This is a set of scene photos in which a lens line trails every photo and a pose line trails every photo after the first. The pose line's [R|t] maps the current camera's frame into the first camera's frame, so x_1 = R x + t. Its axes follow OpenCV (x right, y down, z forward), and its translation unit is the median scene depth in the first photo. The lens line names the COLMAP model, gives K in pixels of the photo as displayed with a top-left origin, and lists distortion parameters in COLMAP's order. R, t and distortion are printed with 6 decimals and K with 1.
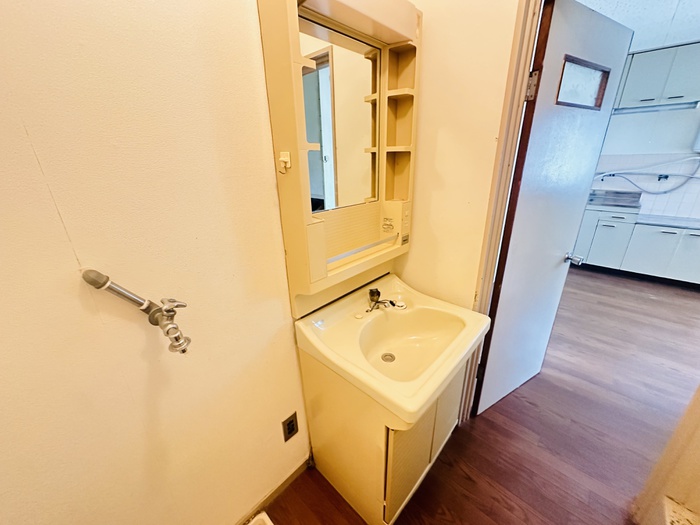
lens RADIAL K [[277.5, 0, 350.7], [0, 277.5, 262.1], [0, 0, 1]] dist [-0.000963, -0.000794]
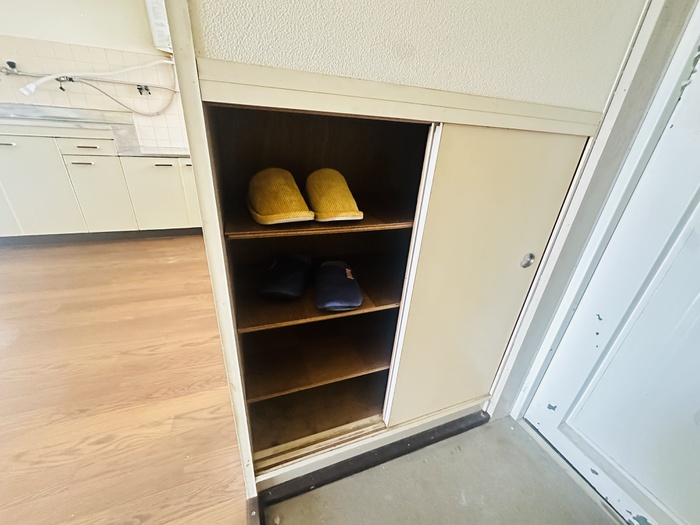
lens RADIAL K [[277.5, 0, 350.7], [0, 277.5, 262.1], [0, 0, 1]] dist [-0.000963, -0.000794]
pose [[0.445088, -0.335740, 0.830166, 0.642411], [0.247324, 0.937085, 0.246379, 0.062925], [-0.860655, 0.095660, 0.500122, 0.240654]]
